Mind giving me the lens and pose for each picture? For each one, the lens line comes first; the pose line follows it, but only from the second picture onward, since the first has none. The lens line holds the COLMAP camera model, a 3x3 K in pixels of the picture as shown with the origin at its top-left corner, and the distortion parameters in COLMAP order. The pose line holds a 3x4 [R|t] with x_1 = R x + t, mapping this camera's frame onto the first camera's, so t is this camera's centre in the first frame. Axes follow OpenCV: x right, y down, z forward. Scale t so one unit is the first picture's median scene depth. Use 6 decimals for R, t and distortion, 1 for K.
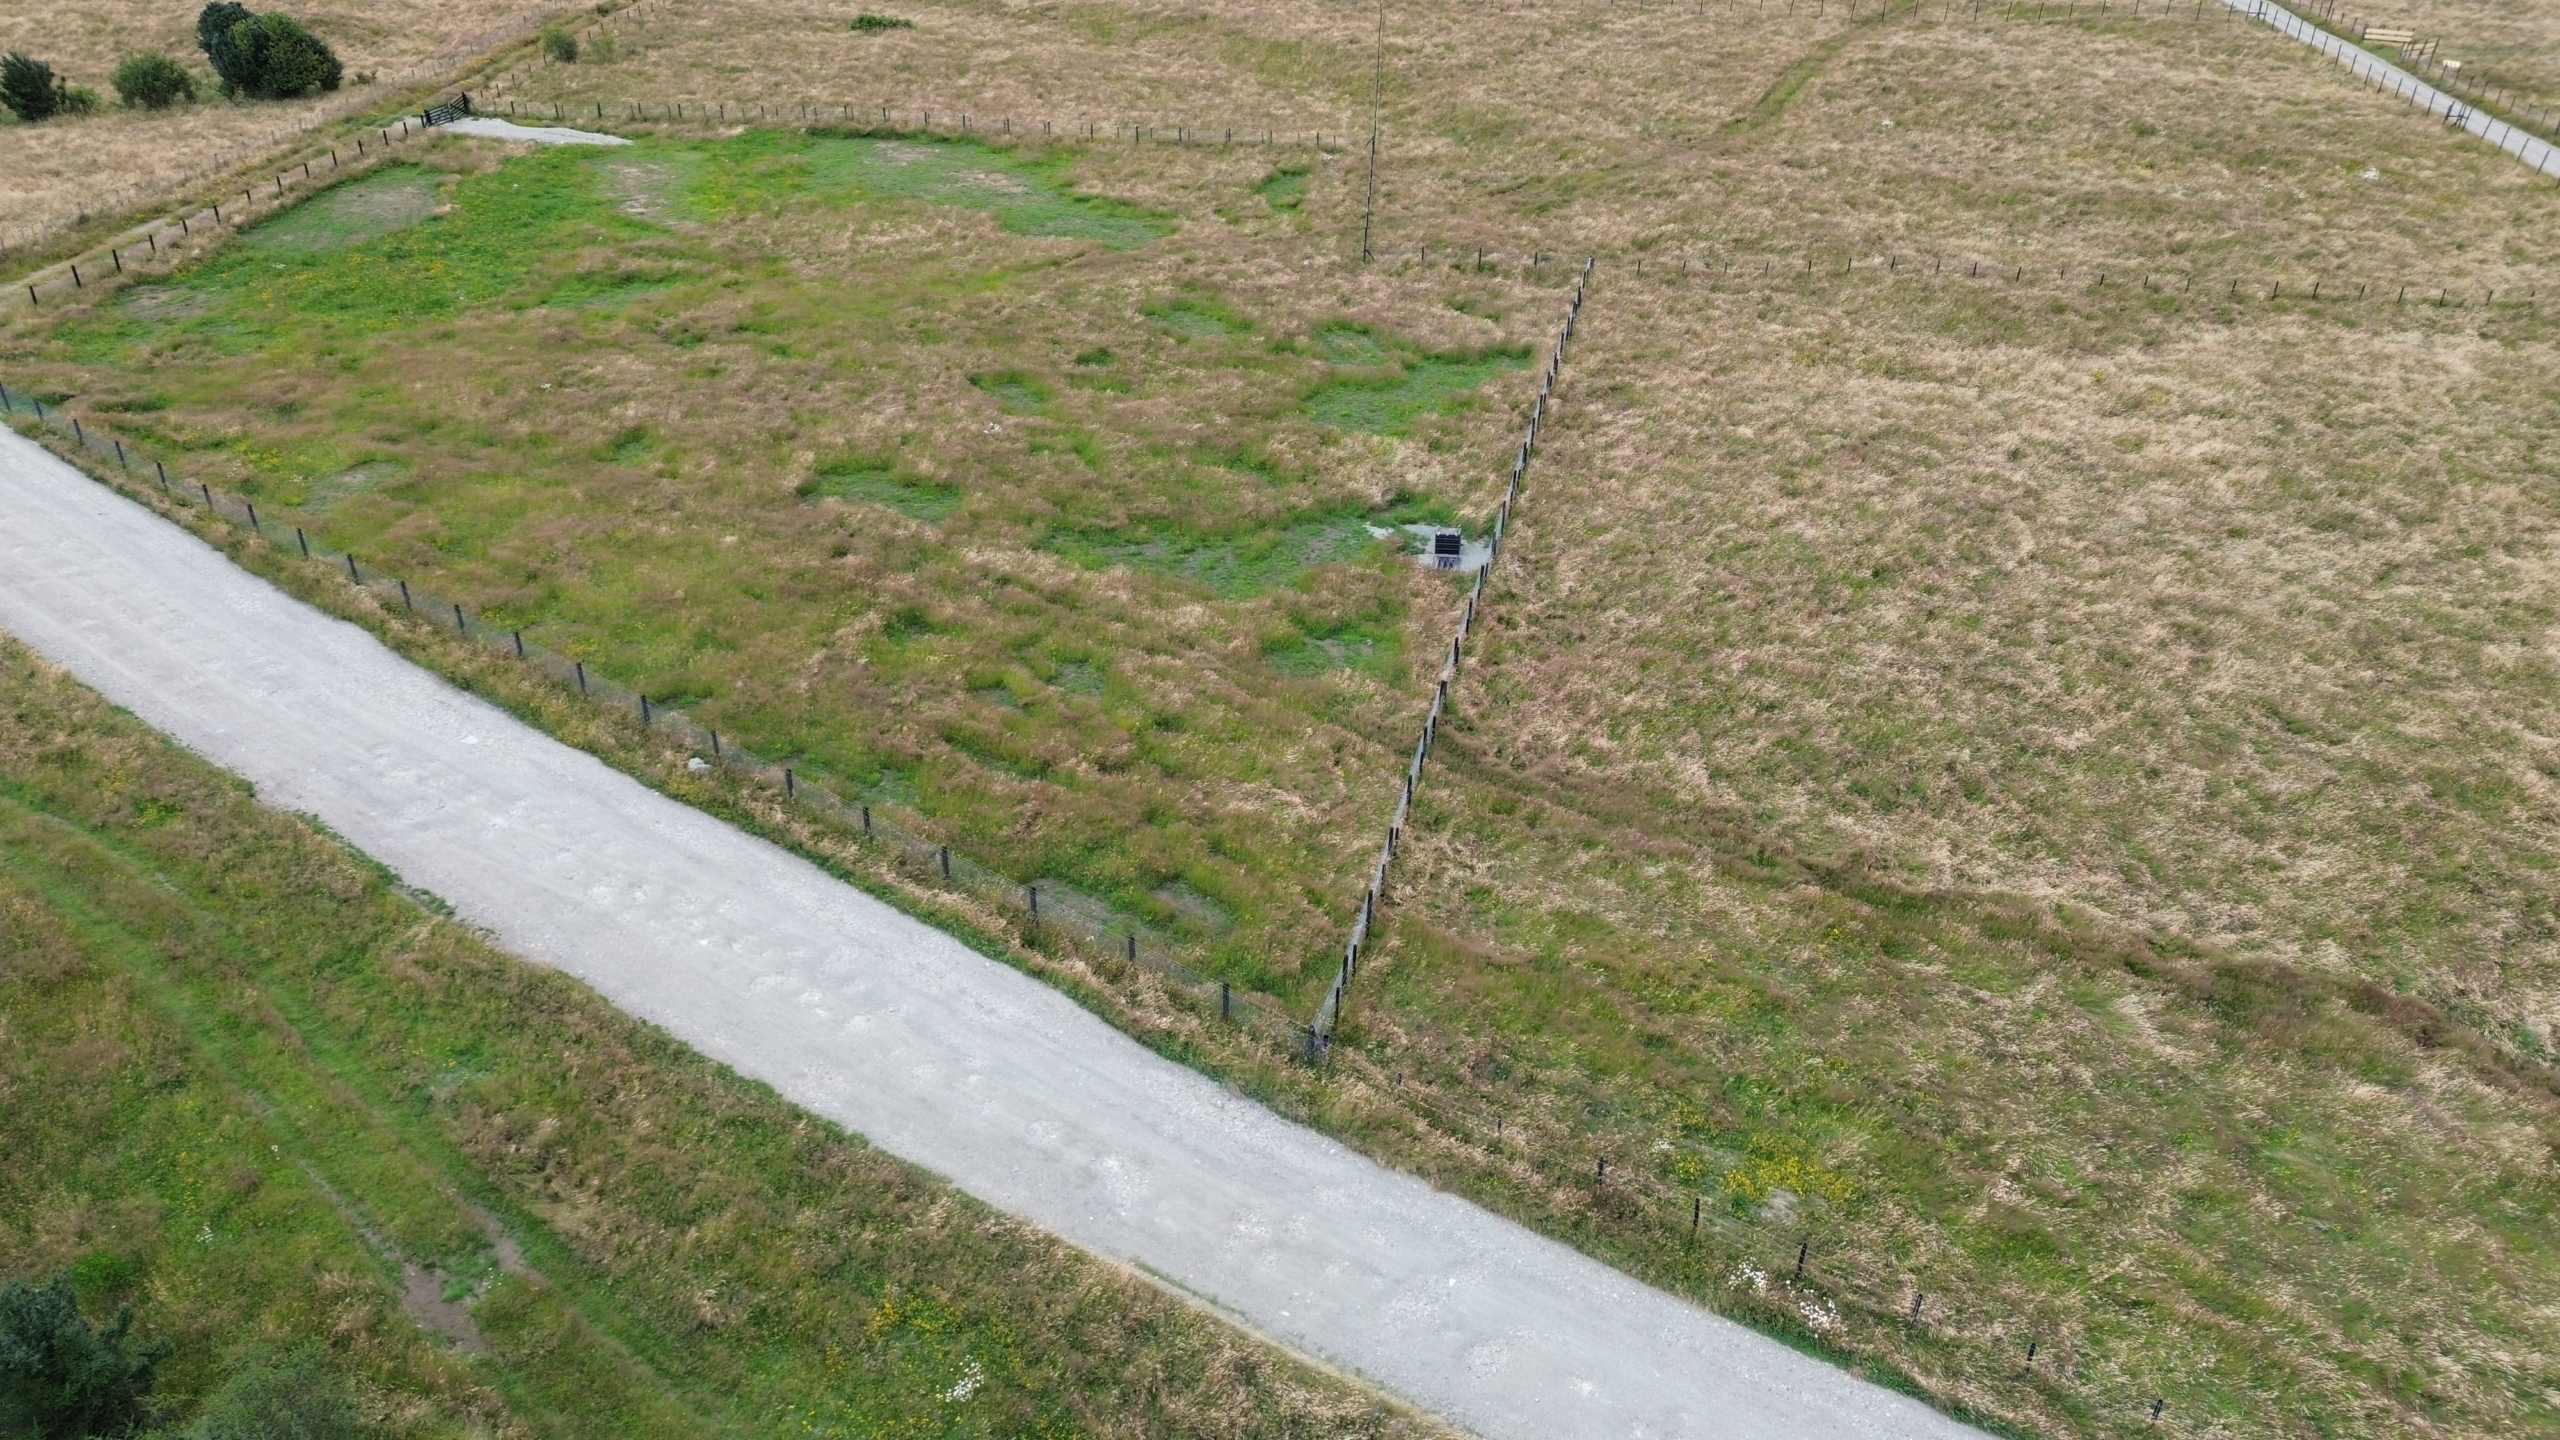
lens RADIAL K [[1814.5, 0, 1268.2], [0, 1814.5, 714.3], [0, 0, 1]] dist [0.065765, -0.049421]
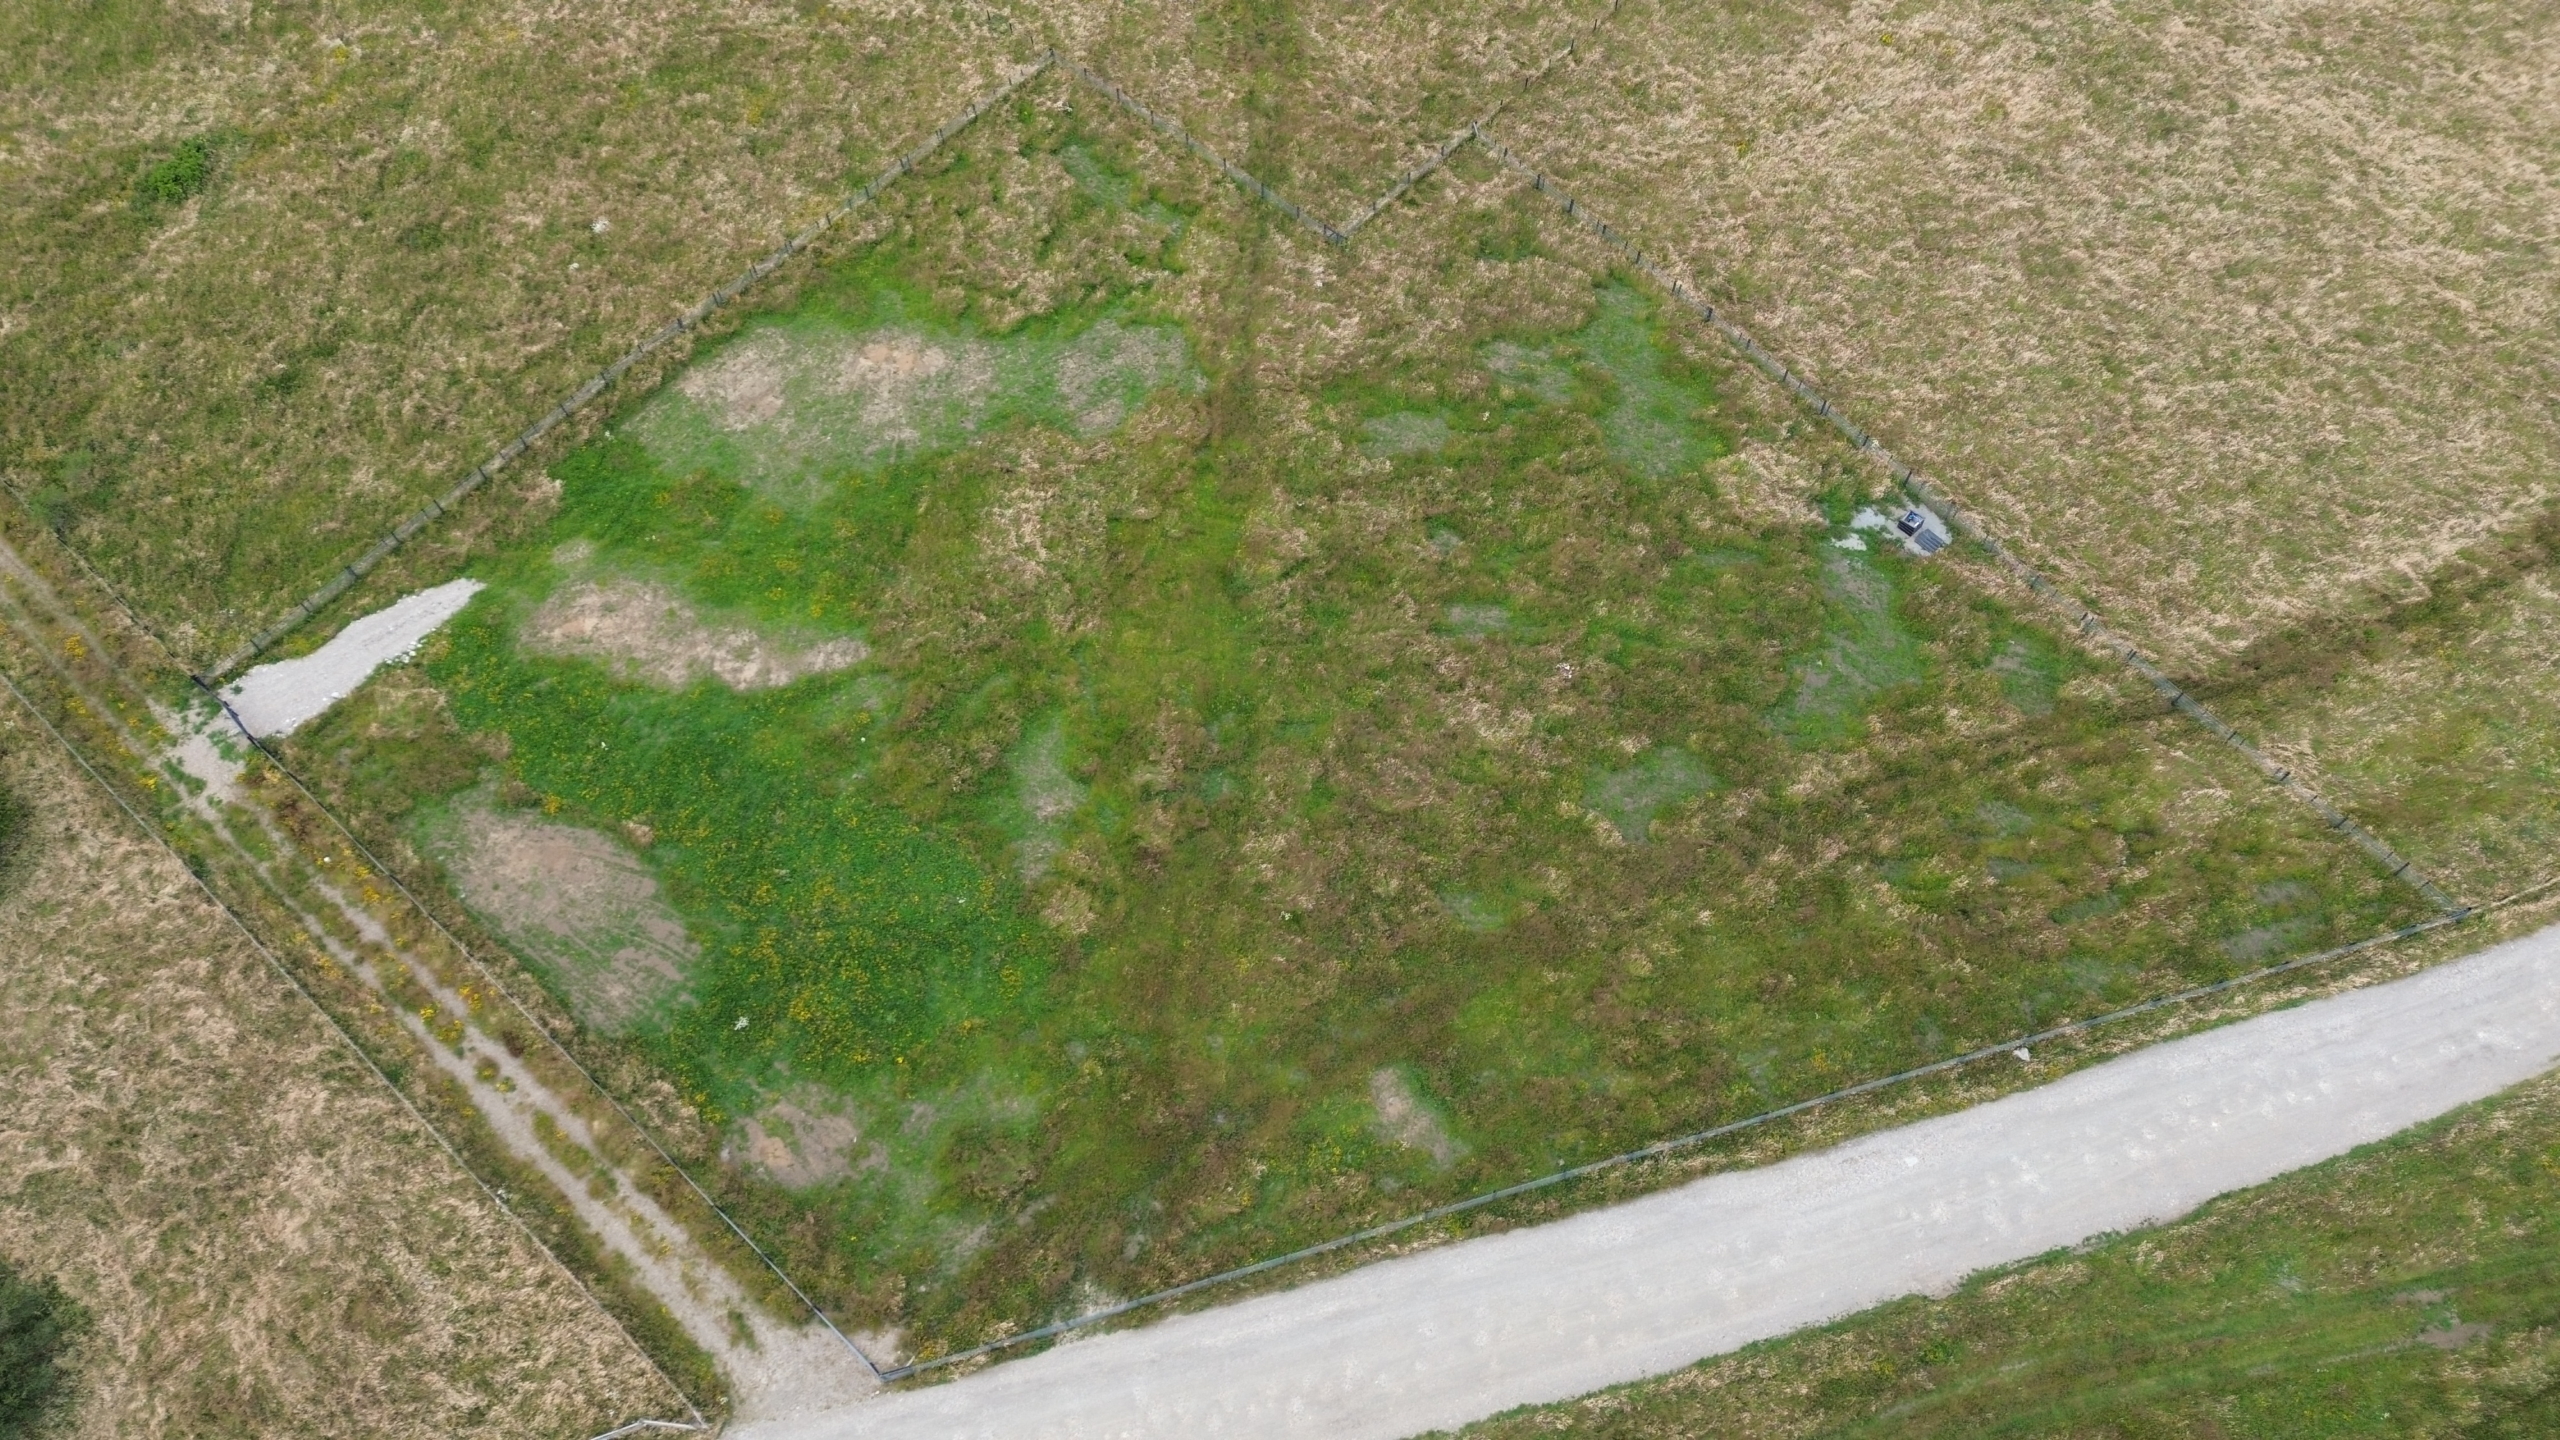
lens RADIAL K [[1814.5, 0, 1268.2], [0, 1814.5, 714.3], [0, 0, 1]] dist [0.065765, -0.049421]
pose [[0.610106, -0.708459, 0.354762, -0.675186], [0.440047, 0.675328, 0.591853, -0.877969], [-0.658884, -0.204981, 0.723778, 0.234524]]
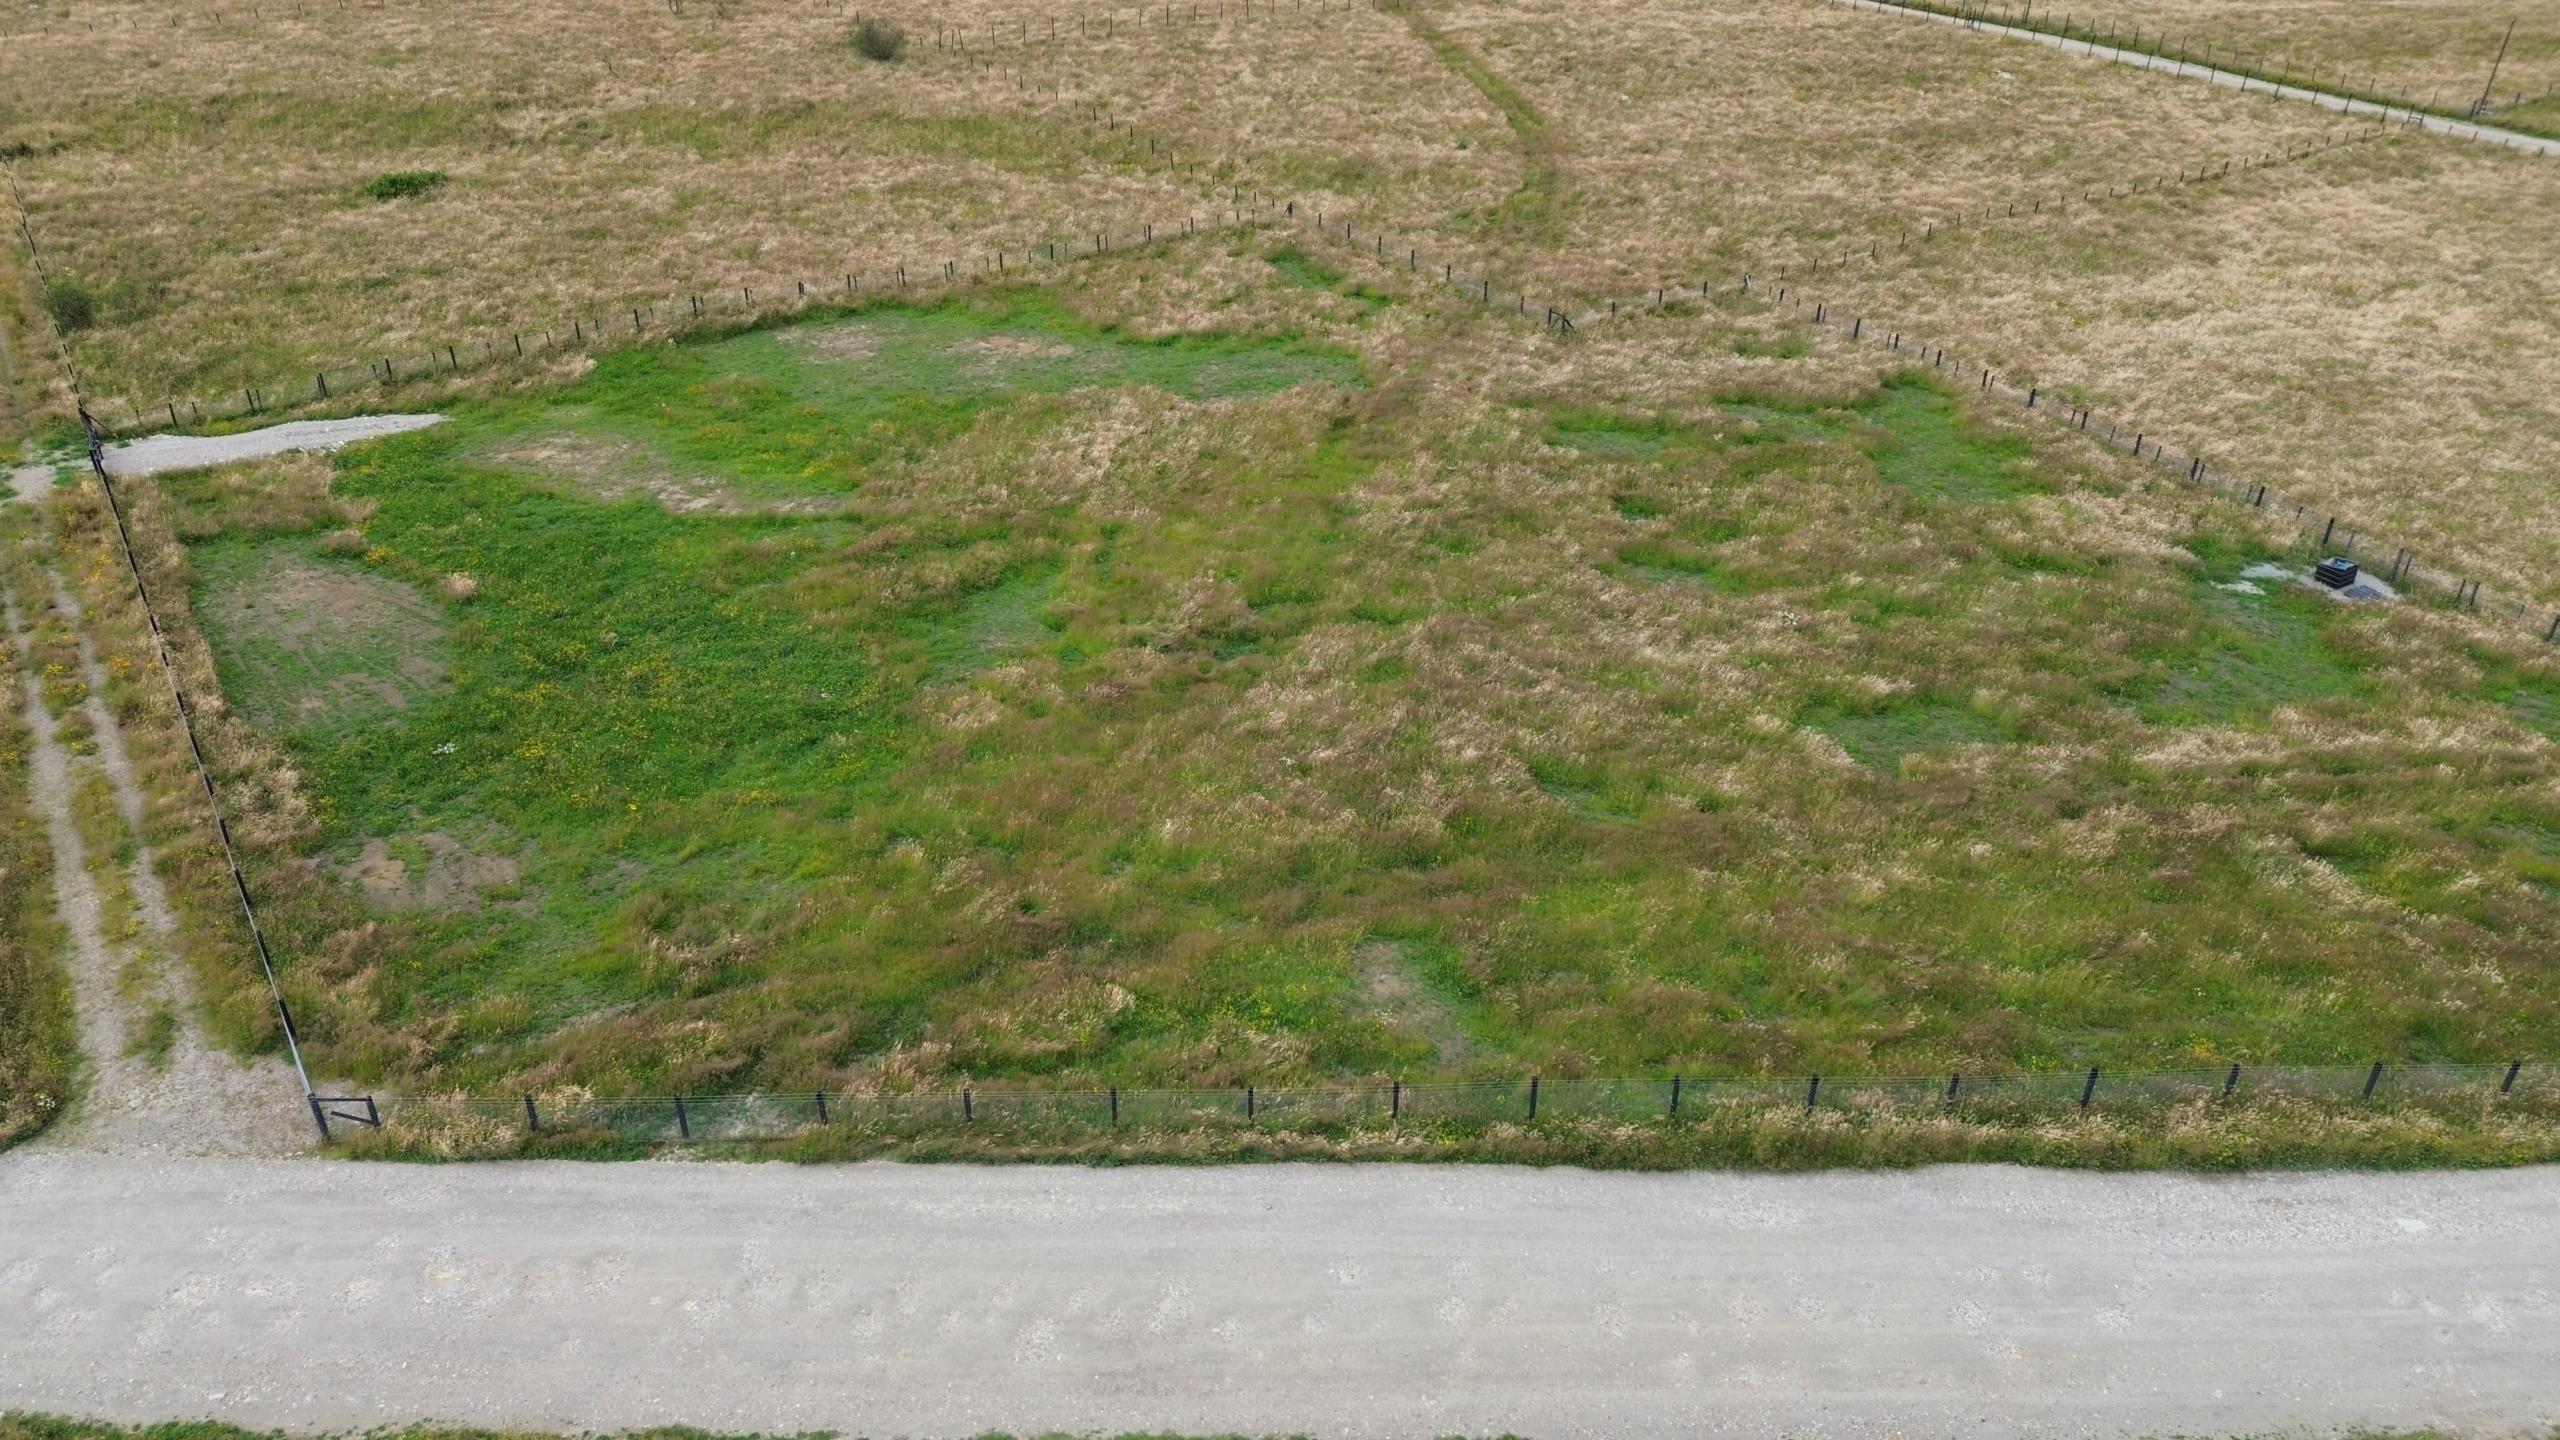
lens RADIAL K [[1814.5, 0, 1268.2], [0, 1814.5, 714.3], [0, 0, 1]] dist [0.065765, -0.049421]
pose [[0.788529, -0.332487, 0.517372, -0.722077], [0.329512, 0.938727, 0.101059, -0.258067], [-0.519272, 0.090792, 0.849772, 0.403205]]
